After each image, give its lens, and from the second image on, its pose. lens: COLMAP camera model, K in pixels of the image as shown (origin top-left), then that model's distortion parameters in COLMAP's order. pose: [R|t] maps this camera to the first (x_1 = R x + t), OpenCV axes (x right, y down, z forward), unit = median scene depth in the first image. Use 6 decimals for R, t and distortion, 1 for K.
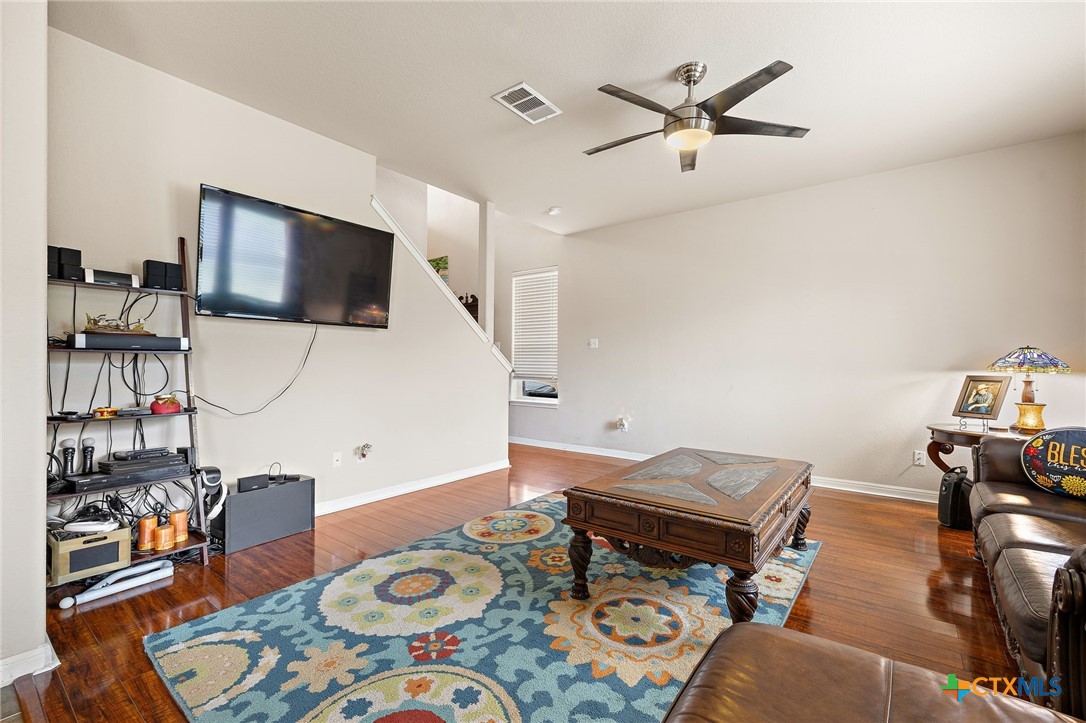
lens RADIAL K [[475.2, 0, 544.8], [0, 475.2, 366.4], [0, 0, 1]] dist [-0.002715, 0.000026]
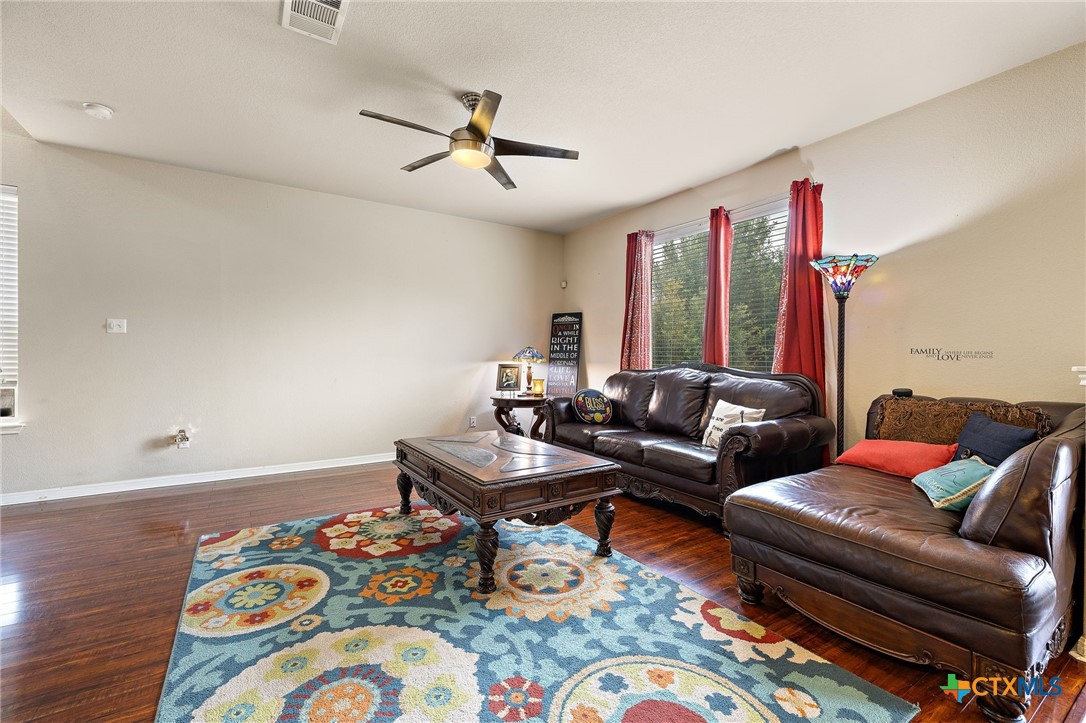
lens RADIAL K [[460.6, 0, 548.2], [0, 460.6, 356.0], [0, 0, 1]] dist [0.003303, 0.000331]
pose [[0.328773, 0.001107, 0.944408, -0.726600], [0.003387, 0.999992, -0.002351, -0.005545], [-0.944403, 0.003971, 0.328767, 0.504838]]
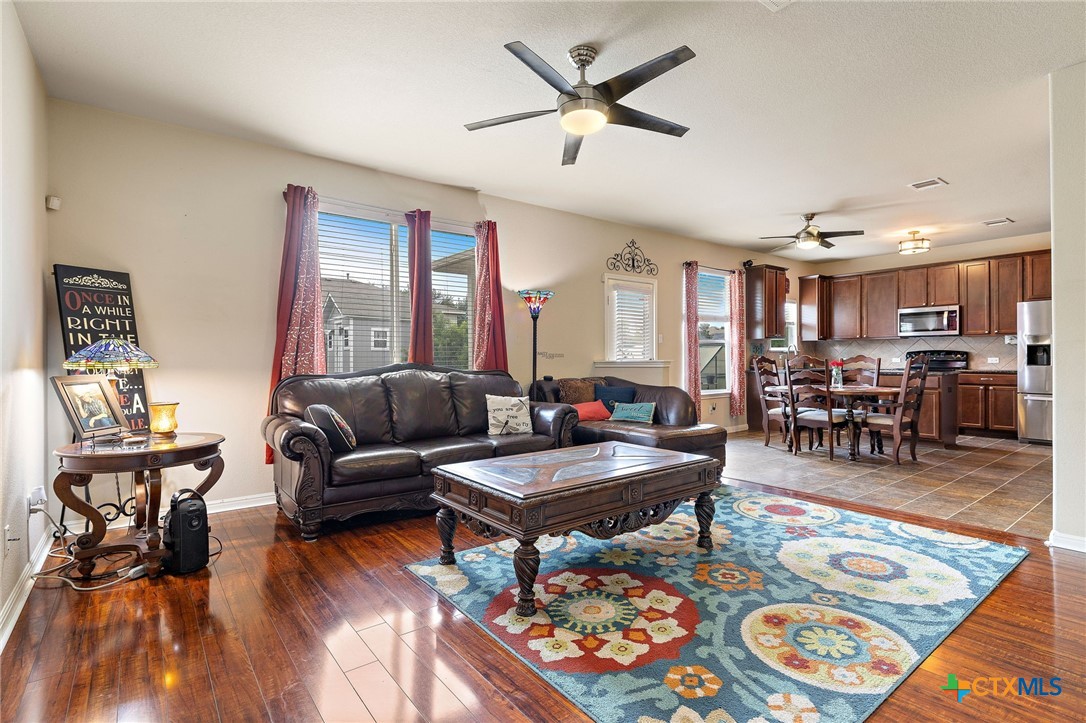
lens RADIAL K [[525.4, 0, 541.2], [0, 525.4, 359.4], [0, 0, 1]] dist [0.001867, 0.001509]
pose [[-0.965789, -0.000979, 0.259327, 0.119167], [0.002049, 0.999933, 0.011404, -0.016373], [-0.259321, 0.011545, -0.965722, 2.199513]]
